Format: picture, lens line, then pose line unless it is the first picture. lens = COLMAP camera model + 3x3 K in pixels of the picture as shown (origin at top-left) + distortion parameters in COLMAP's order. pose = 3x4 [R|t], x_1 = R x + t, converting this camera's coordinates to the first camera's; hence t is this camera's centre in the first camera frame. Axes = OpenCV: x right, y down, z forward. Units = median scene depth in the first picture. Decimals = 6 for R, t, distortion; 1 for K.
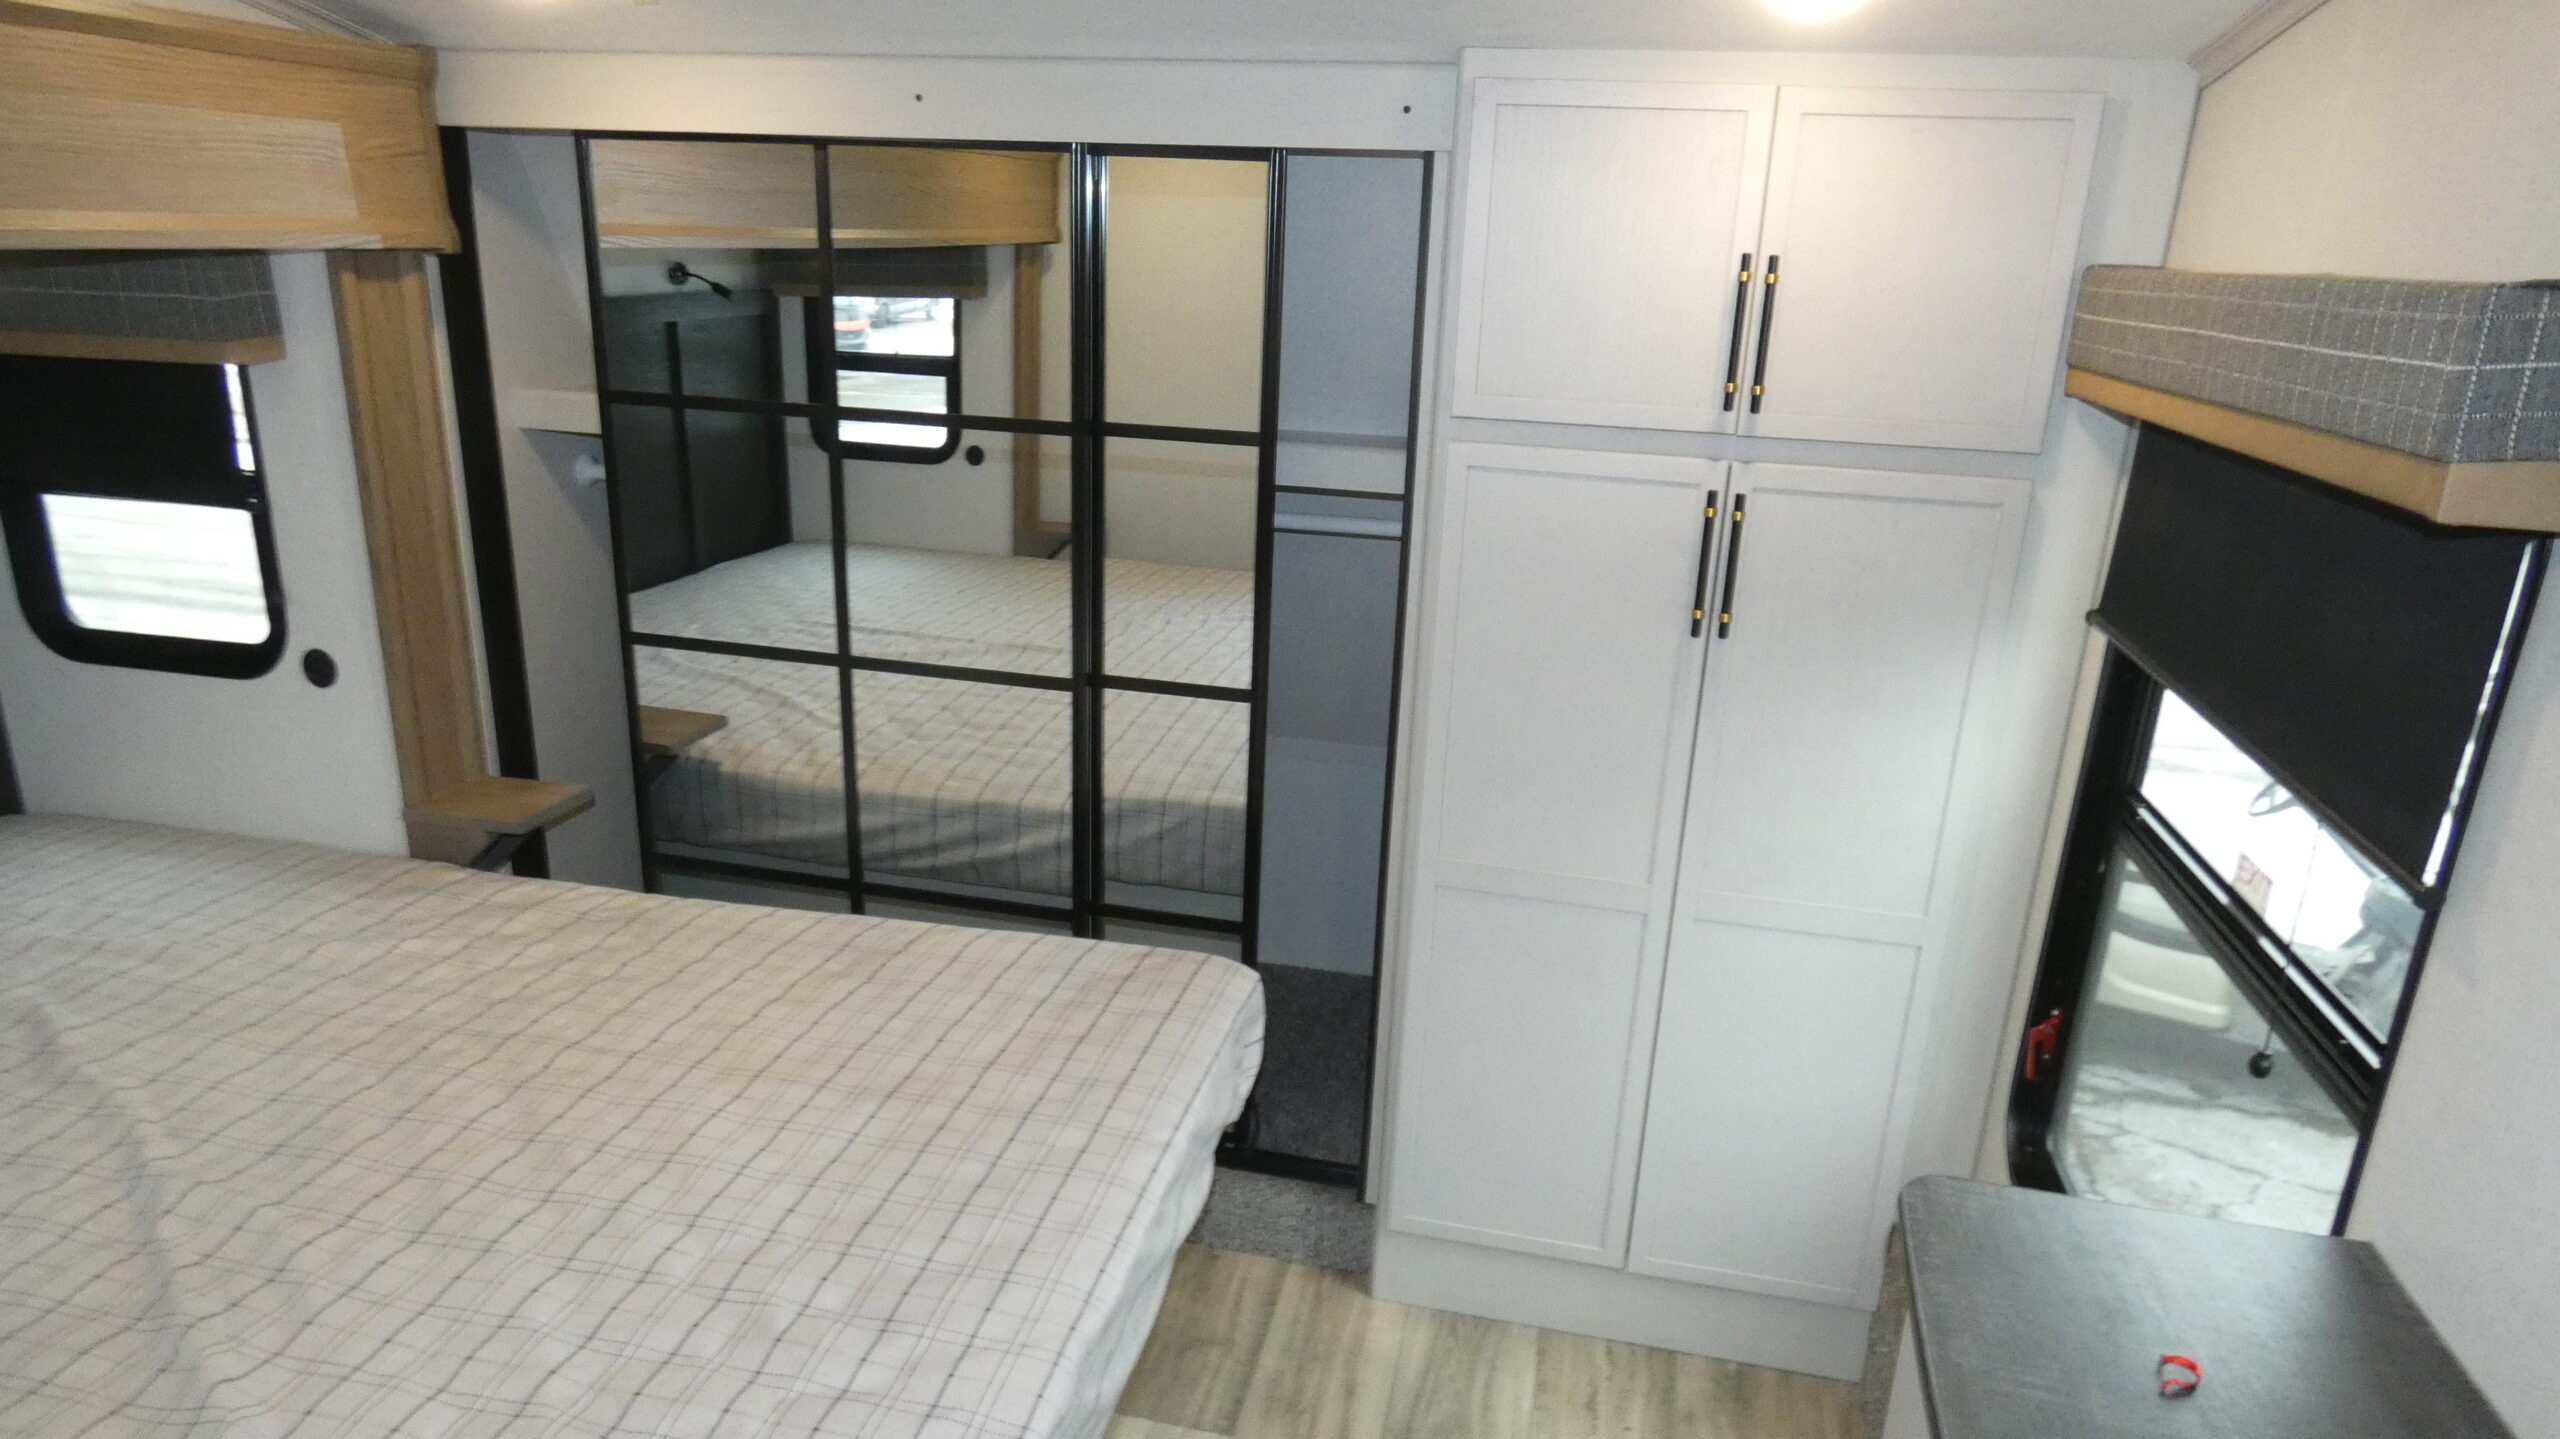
lens RADIAL K [[1532.3, 0, 1270.4], [0, 1532.3, 723.0], [0, 0, 1]] dist [-0.000511, -0.001133]
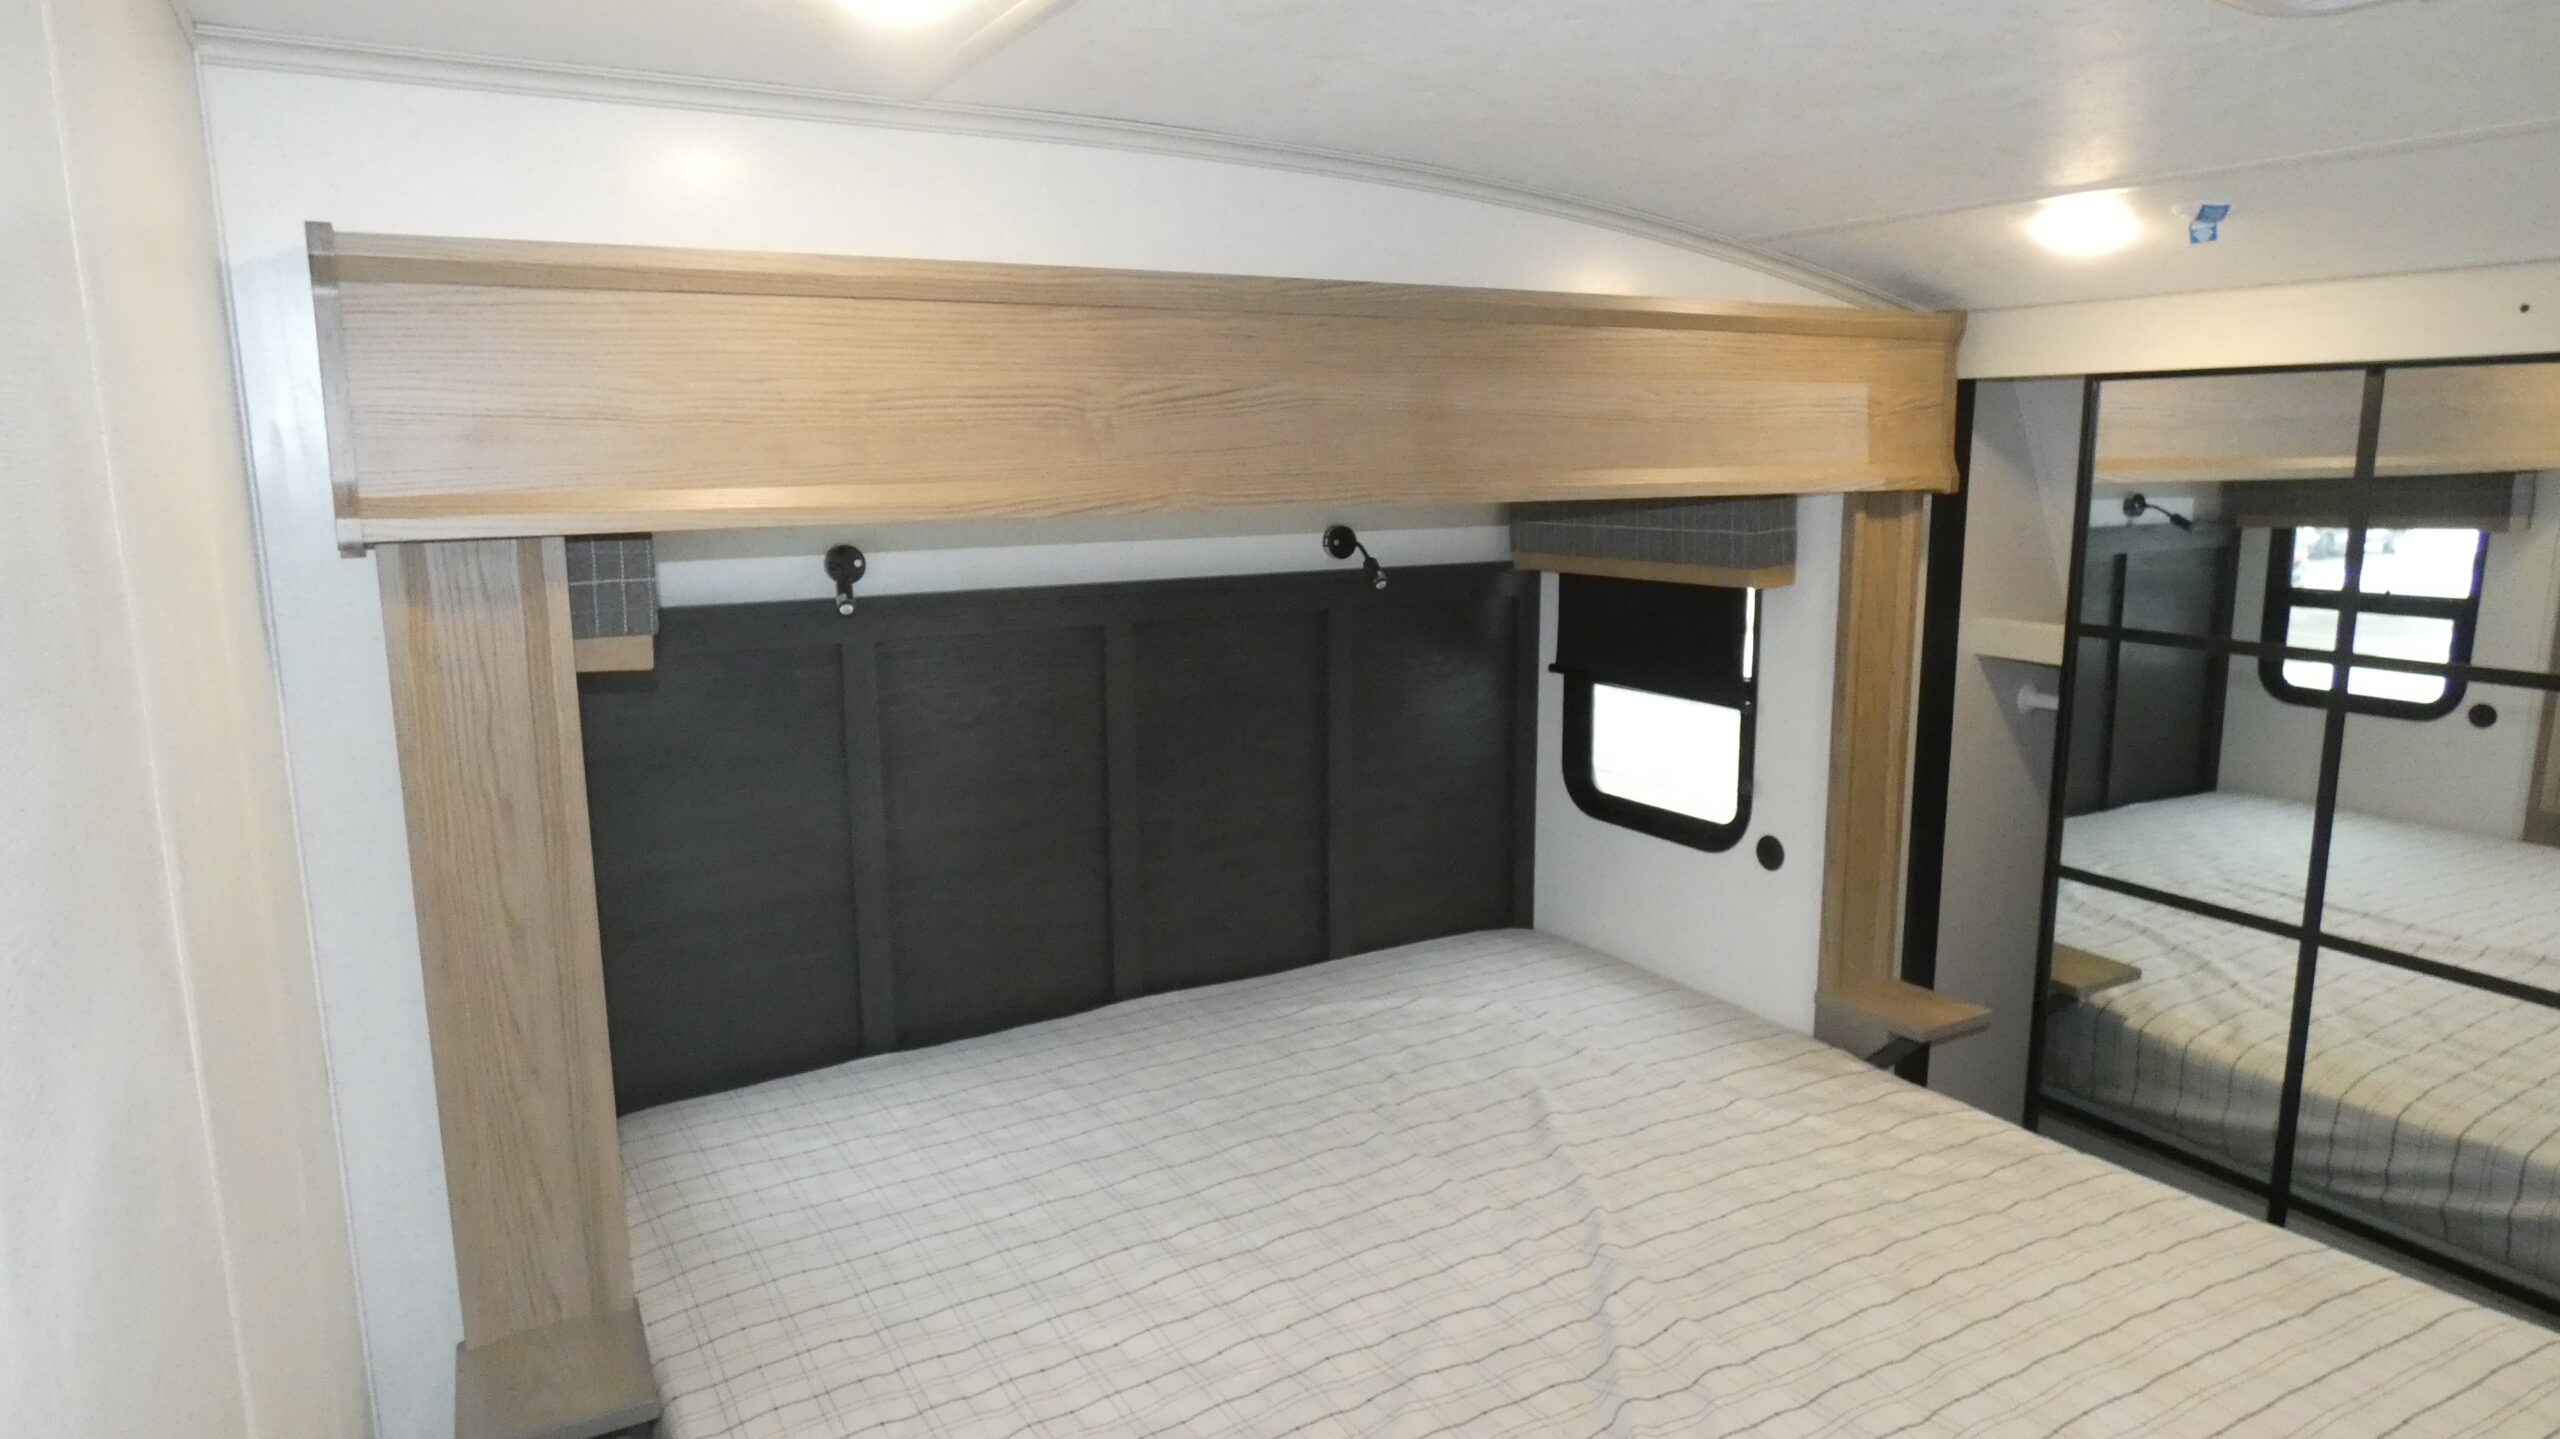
lens RADIAL K [[1532.3, 0, 1280.7], [0, 1532.3, 718.0], [0, 0, 1]] dist [-0.000511, -0.001133]
pose [[0.671485, 0.087958, -0.735780, -0.041181], [-0.194641, 0.979001, -0.060599, 0.005439], [0.714999, 0.183904, 0.674504, -0.034406]]
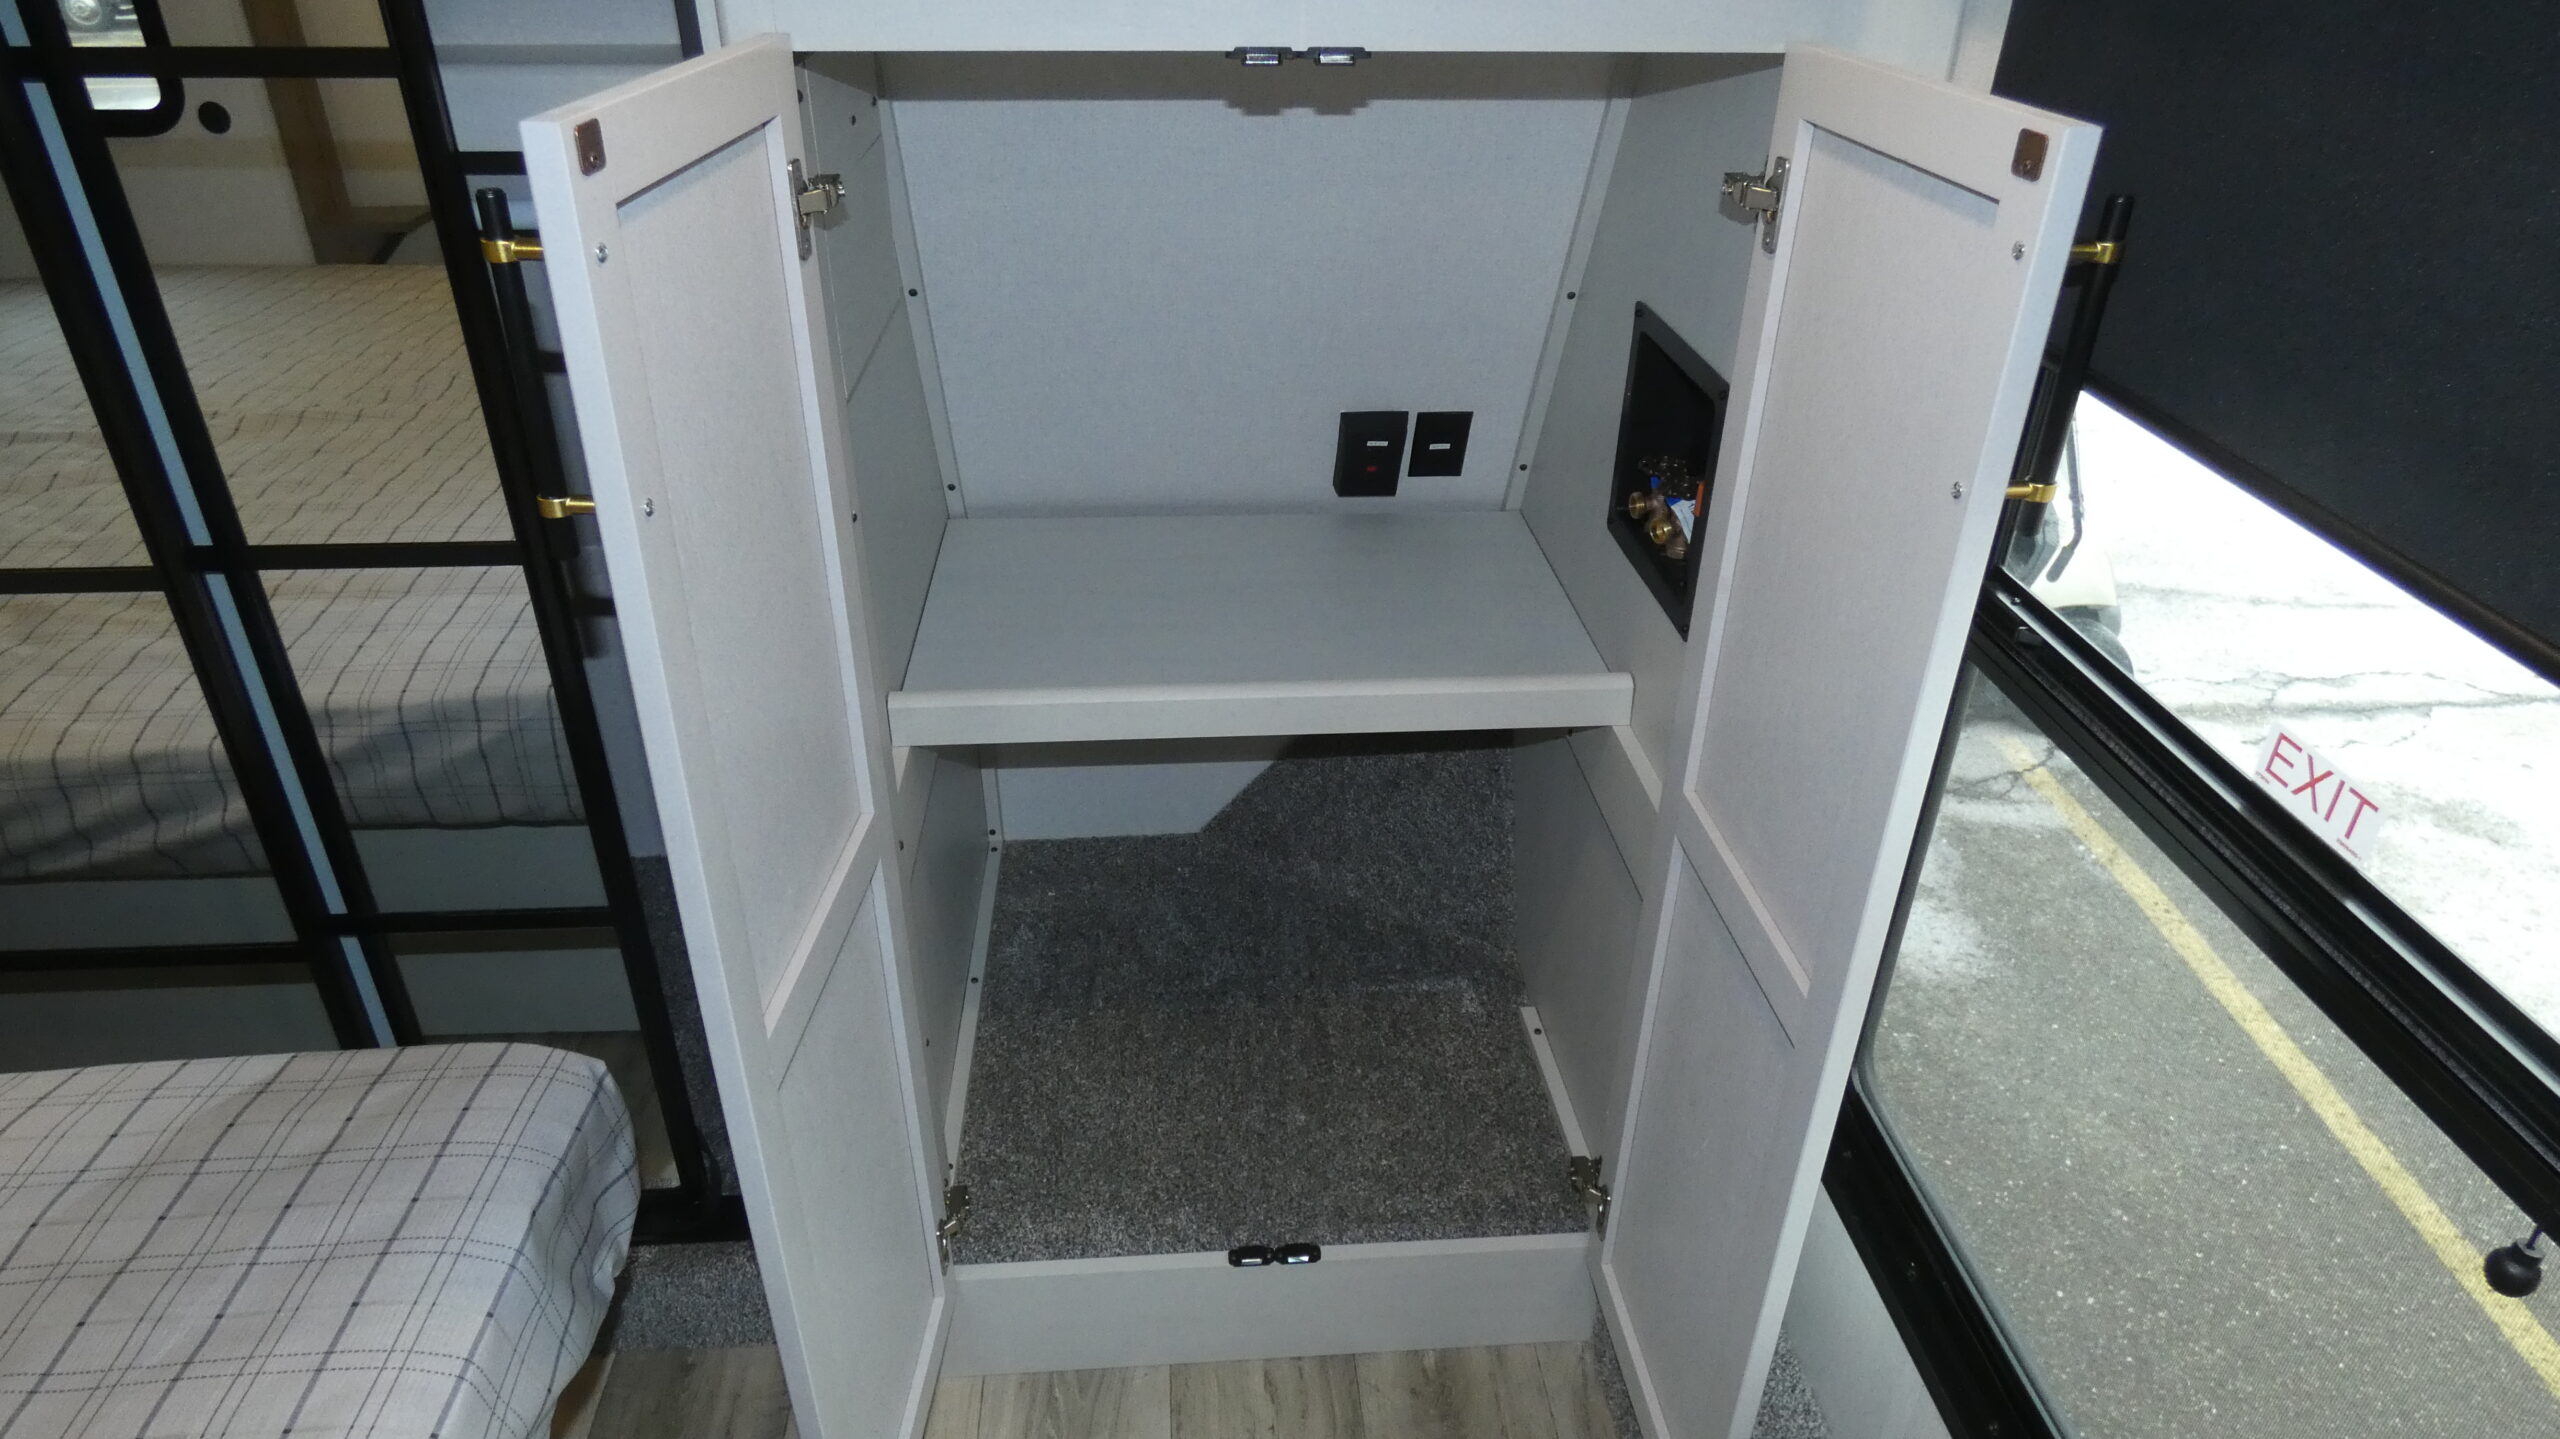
lens RADIAL K [[1532.3, 0, 1240.8], [0, 1532.3, 704.1], [0, 0, 1]] dist [-0.000511, -0.001133]
pose [[0.959086, -0.164484, 0.230431, 0.098197], [0.109547, 0.966123, 0.233680, -0.068203], [-0.261062, -0.198877, 0.944614, 0.399289]]
